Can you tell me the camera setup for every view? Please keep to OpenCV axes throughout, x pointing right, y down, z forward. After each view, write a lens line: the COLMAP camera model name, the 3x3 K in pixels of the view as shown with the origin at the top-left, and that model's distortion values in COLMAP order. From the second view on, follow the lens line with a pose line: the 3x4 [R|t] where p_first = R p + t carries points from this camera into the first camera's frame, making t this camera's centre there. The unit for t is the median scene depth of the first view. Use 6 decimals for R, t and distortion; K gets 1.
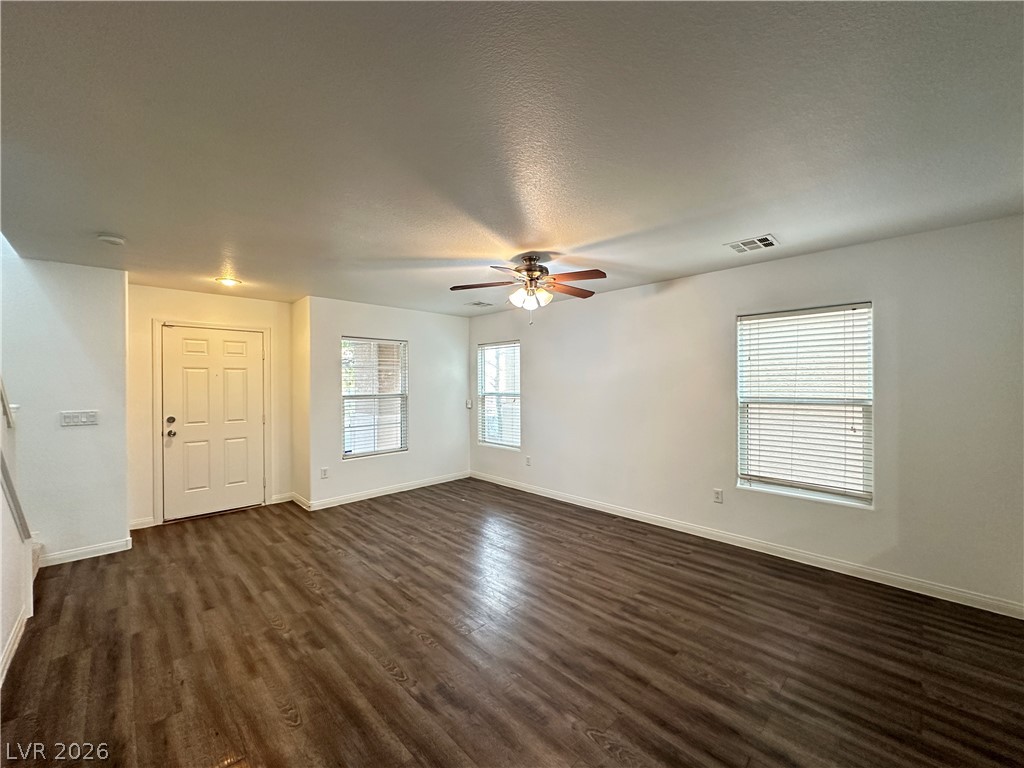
lens RADIAL K [[406.1, 0, 513.9], [0, 406.1, 383.2], [0, 0, 1]] dist [-0.001412, -0.000354]
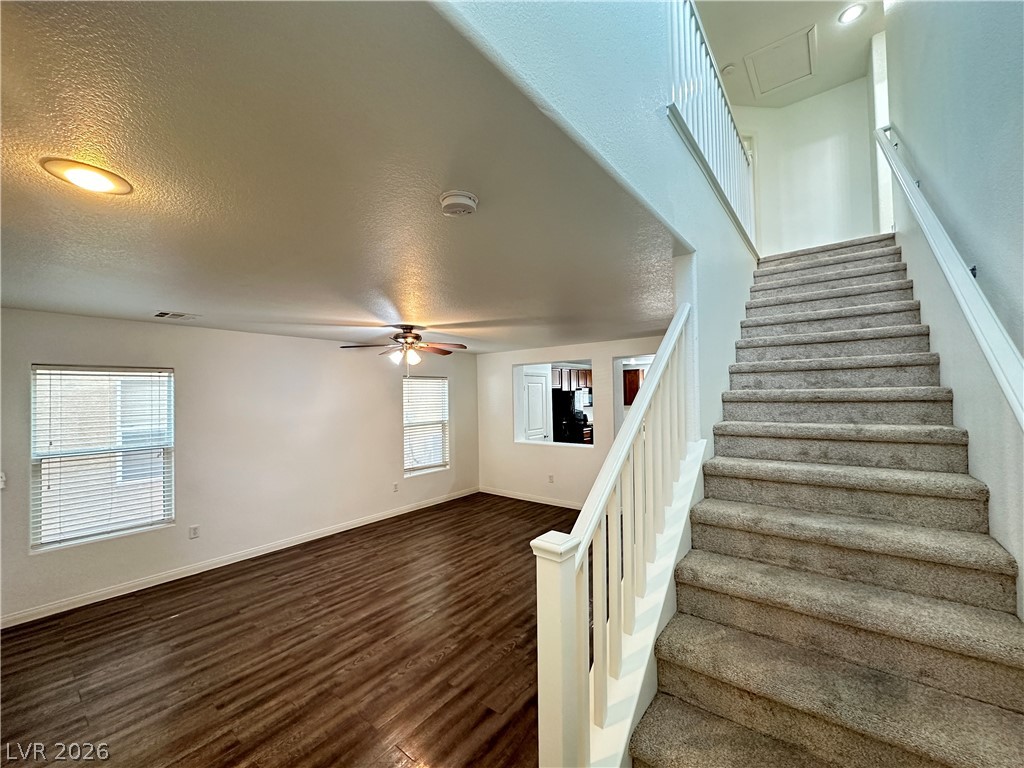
lens RADIAL K [[406.1, 0, 511.9], [0, 406.1, 387.5], [0, 0, 1]] dist [-0.001412, -0.000354]
pose [[-0.126623, 0.024736, 0.991642, -1.235336], [0.017904, 0.999583, -0.022648, -0.072928], [-0.991789, 0.014886, -0.127013, 0.808821]]
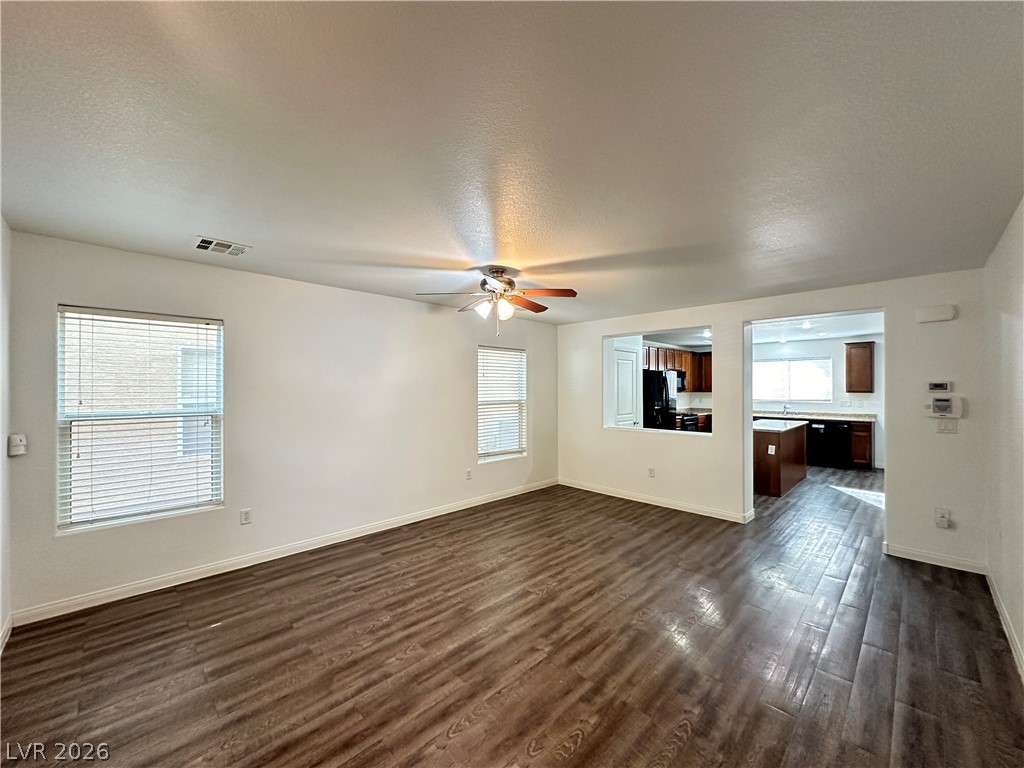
lens RADIAL K [[406.1, 0, 510.8], [0, 406.1, 386.8], [0, 0, 1]] dist [-0.001412, -0.000354]
pose [[-0.005390, 0.006760, 0.999963, -0.934798], [-0.000415, 0.999977, -0.006762, -0.007138], [-0.999985, -0.000451, -0.005387, 0.940143]]
